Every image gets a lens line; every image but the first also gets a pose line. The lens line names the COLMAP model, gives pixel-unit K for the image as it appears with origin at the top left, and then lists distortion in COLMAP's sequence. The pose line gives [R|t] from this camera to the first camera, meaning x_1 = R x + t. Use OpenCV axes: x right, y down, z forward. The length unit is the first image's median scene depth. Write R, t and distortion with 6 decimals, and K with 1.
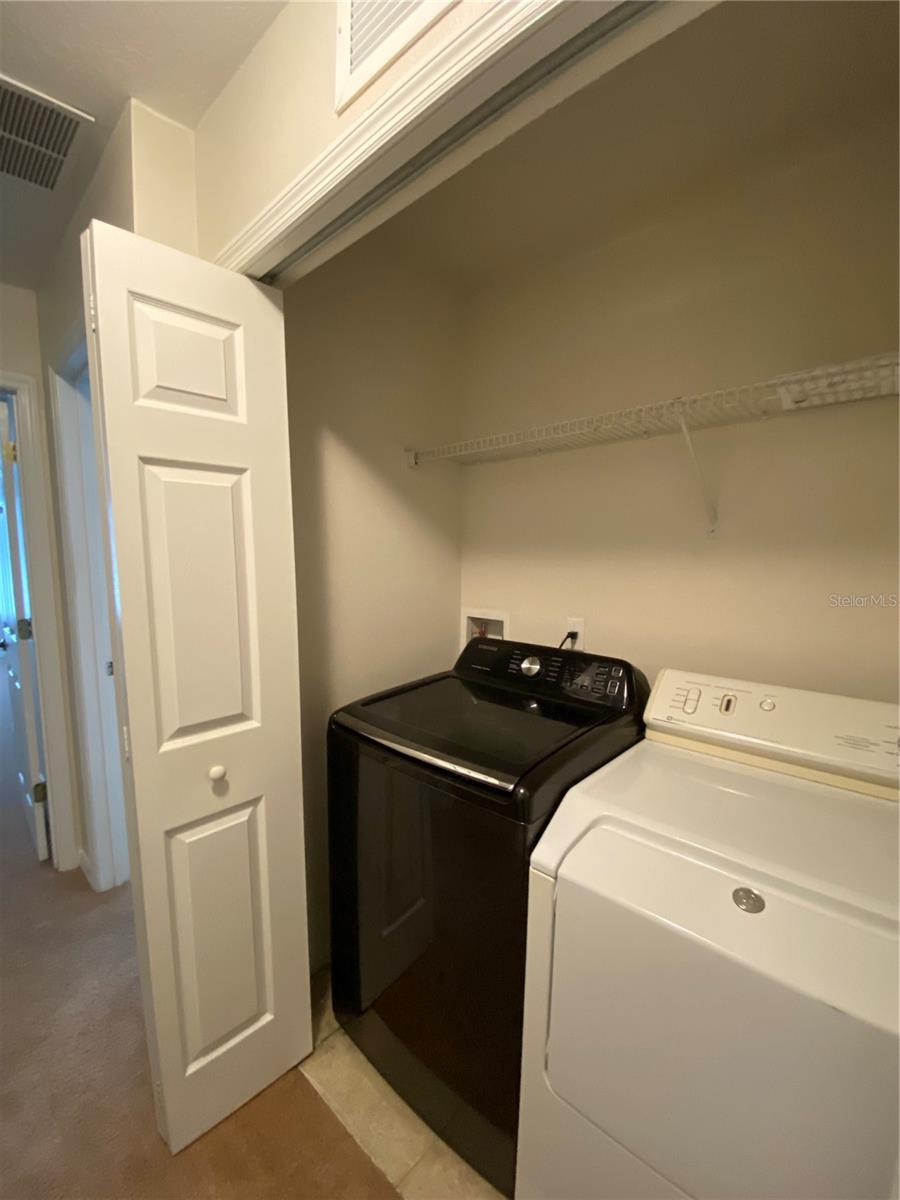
lens RADIAL K [[487.7, 0, 450.0], [0, 487.7, 600.0], [0, 0, 1]] dist [0.039950, -0.029973]
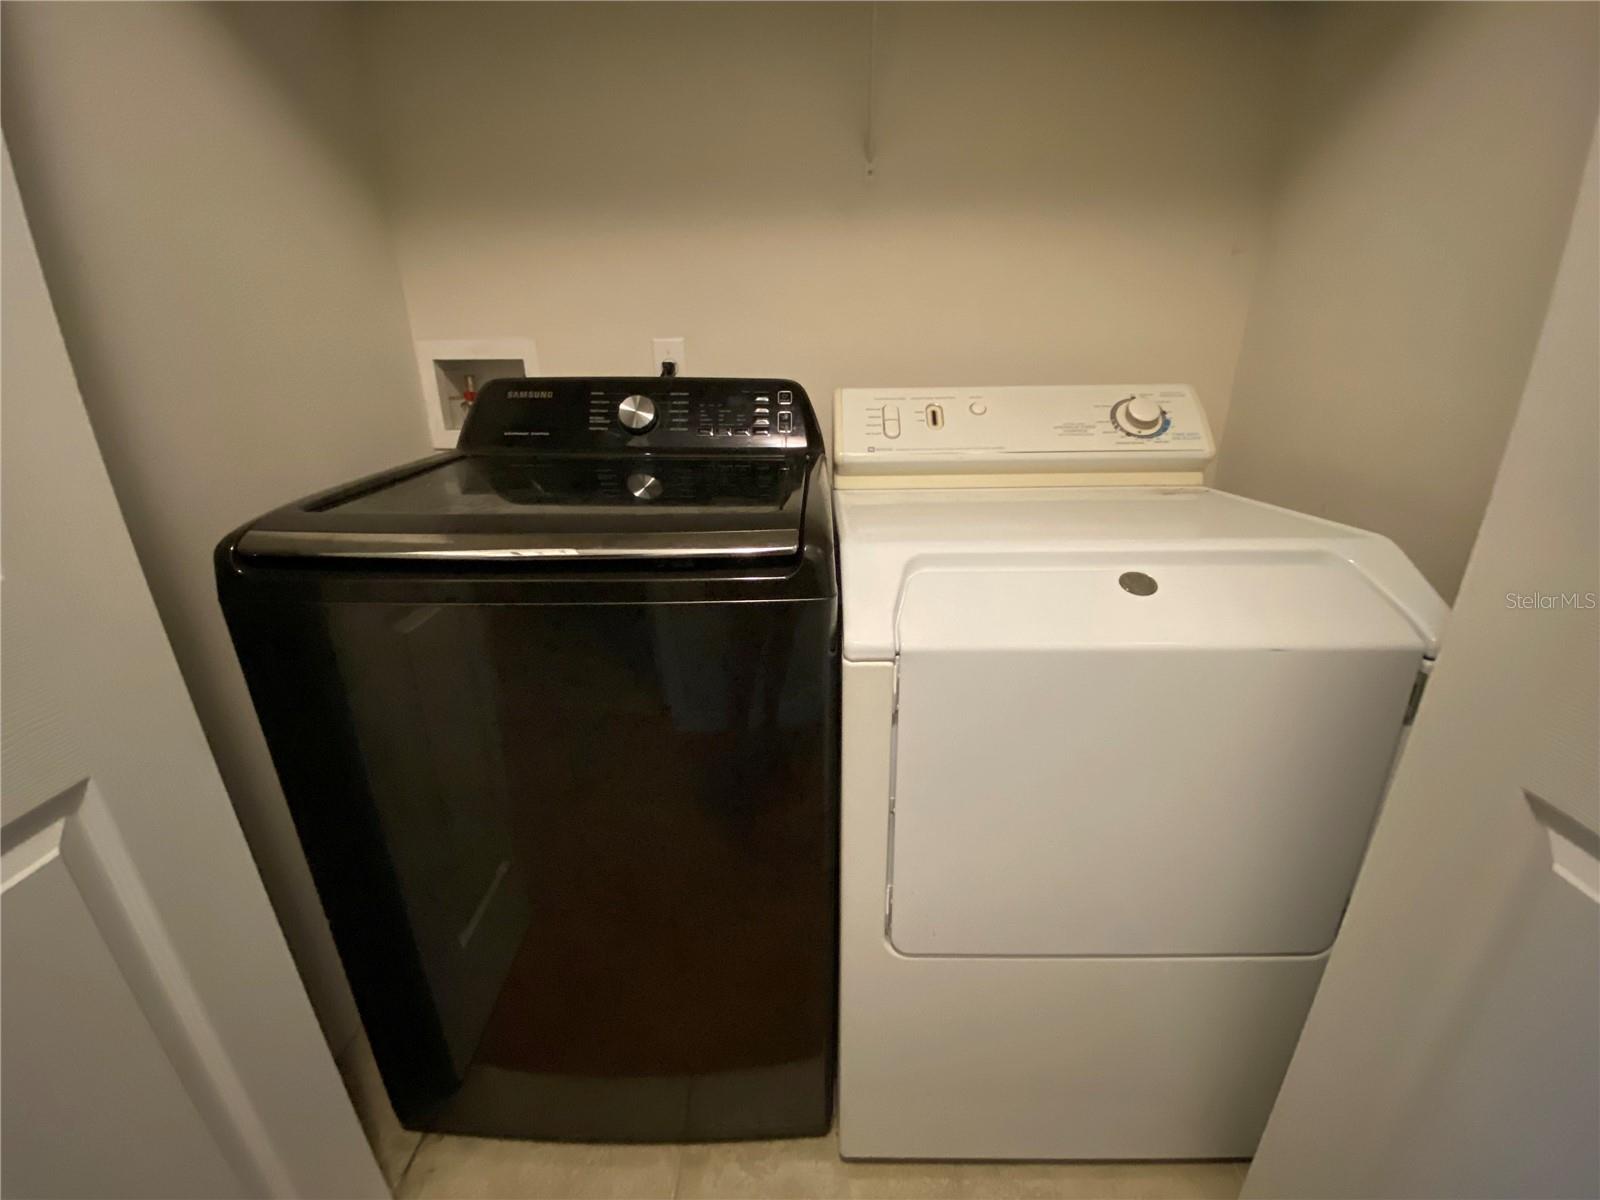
lens RADIAL K [[650.3, 0, 800.0], [0, 650.3, 600.0], [0, 0, 1]] dist [0.039950, -0.029973]
pose [[0.752025, -0.234576, 0.615981, -0.244218], [0.080037, 0.960113, 0.267914, 0.185733], [-0.654257, -0.152177, 0.740804, 0.341461]]
